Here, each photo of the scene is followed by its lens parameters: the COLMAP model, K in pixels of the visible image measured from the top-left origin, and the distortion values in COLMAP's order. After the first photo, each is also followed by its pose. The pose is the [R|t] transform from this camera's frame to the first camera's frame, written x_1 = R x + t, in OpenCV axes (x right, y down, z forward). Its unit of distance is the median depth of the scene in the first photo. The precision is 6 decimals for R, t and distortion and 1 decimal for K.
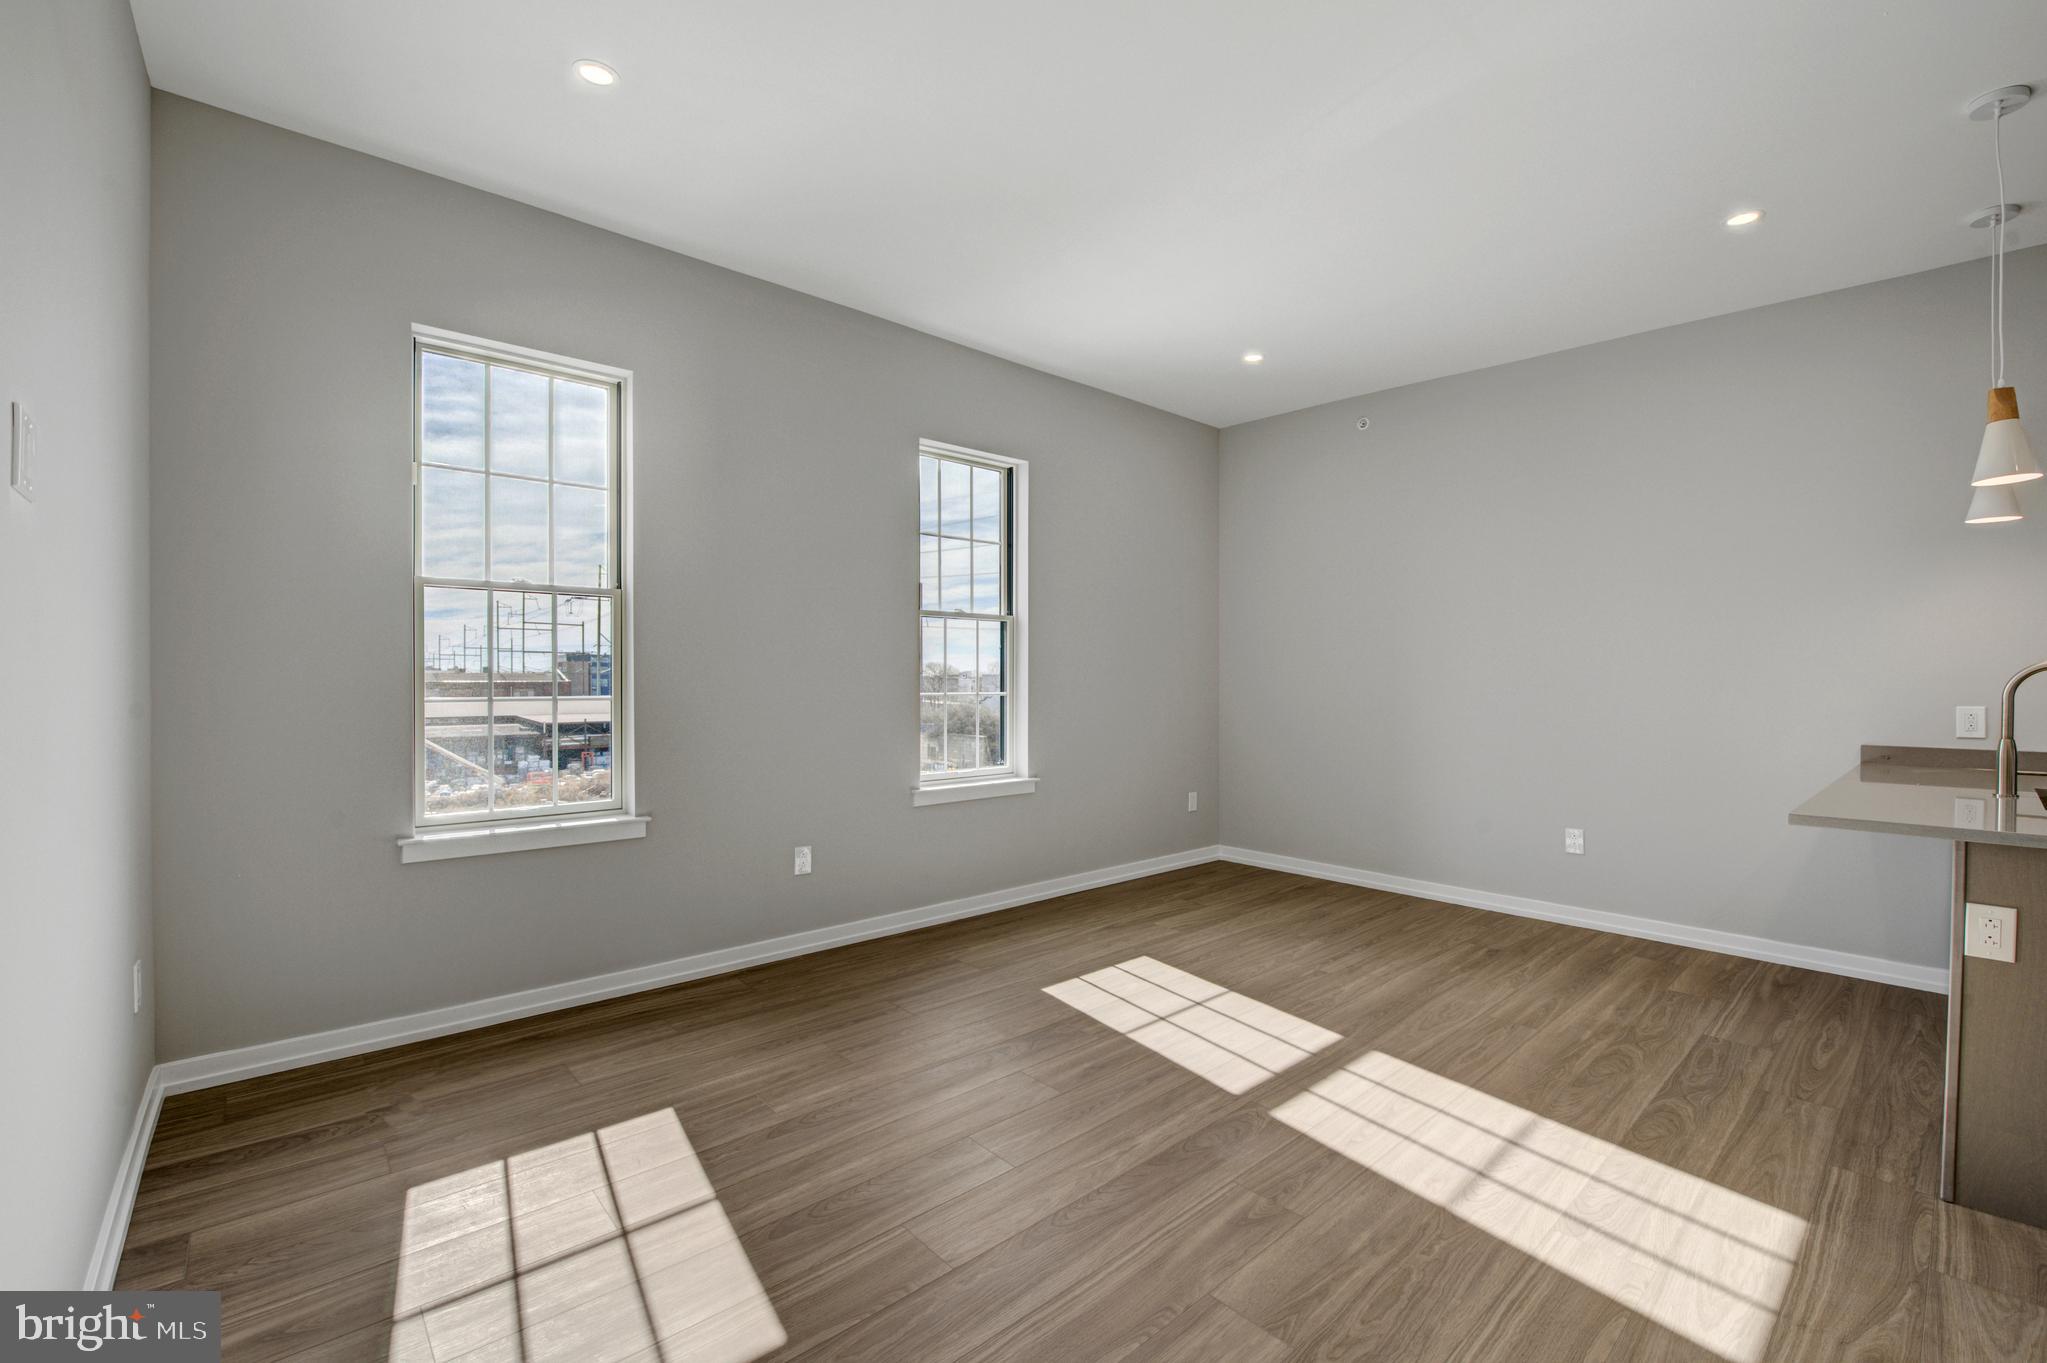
lens RADIAL K [[820.1, 0, 1034.8], [0, 820.1, 684.0], [0, 0, 1]] dist [-0.022995, -0.000011]
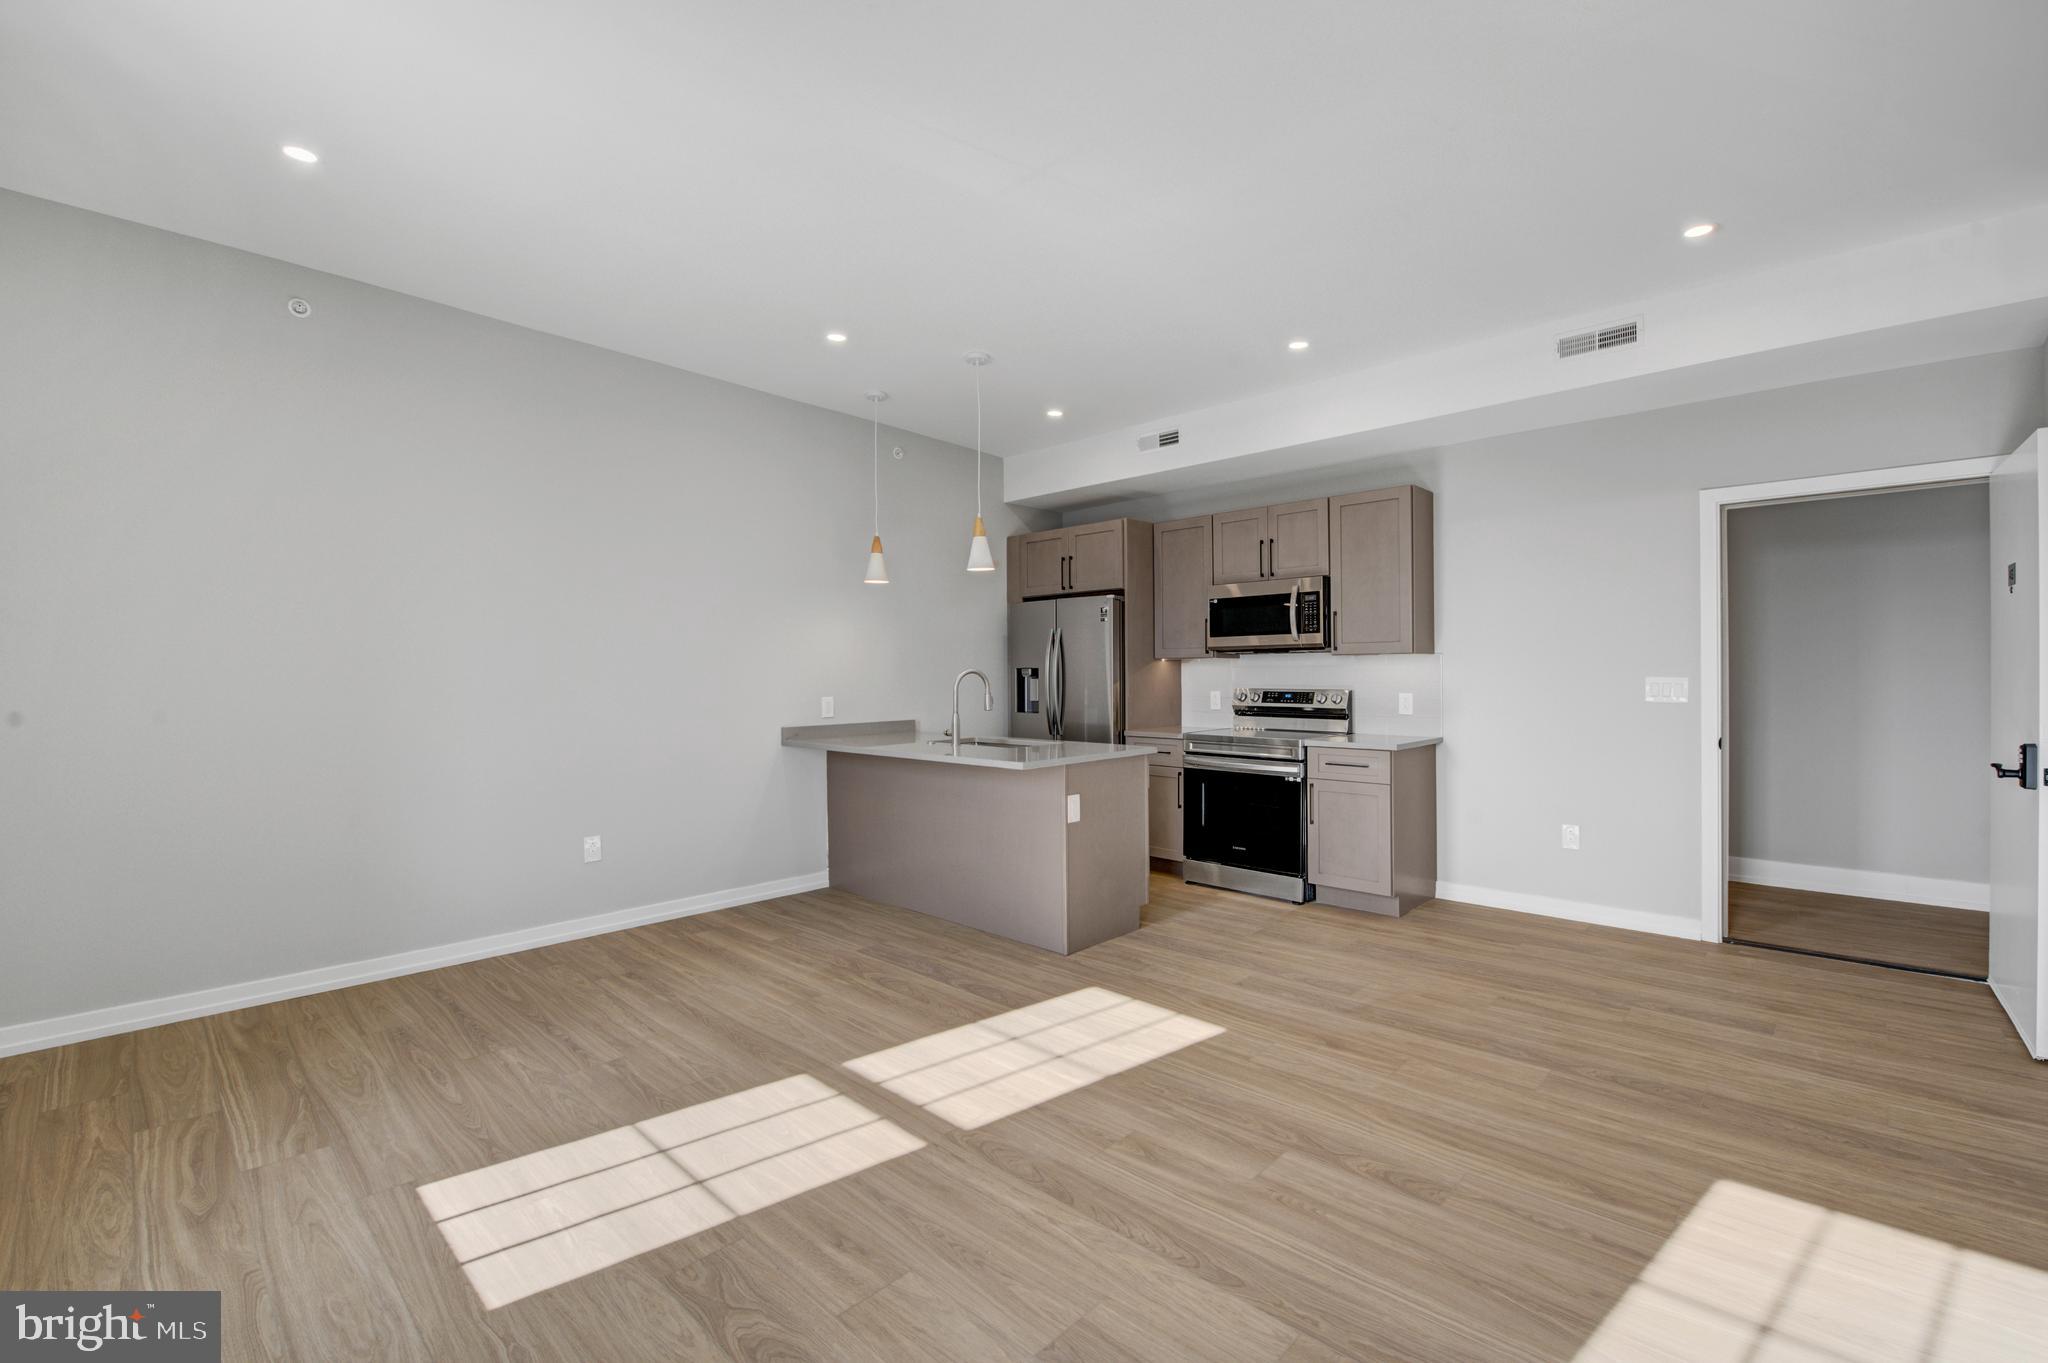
lens RADIAL K [[902.7, 0, 1005.4], [0, 902.7, 668.6], [0, 0, 1]] dist [-0.018429, -0.000139]
pose [[-0.051140, 0.000471, 0.998691, -0.627130], [0.015178, 0.999885, 0.000306, -0.022335], [-0.998576, 0.015174, -0.051141, 0.786976]]
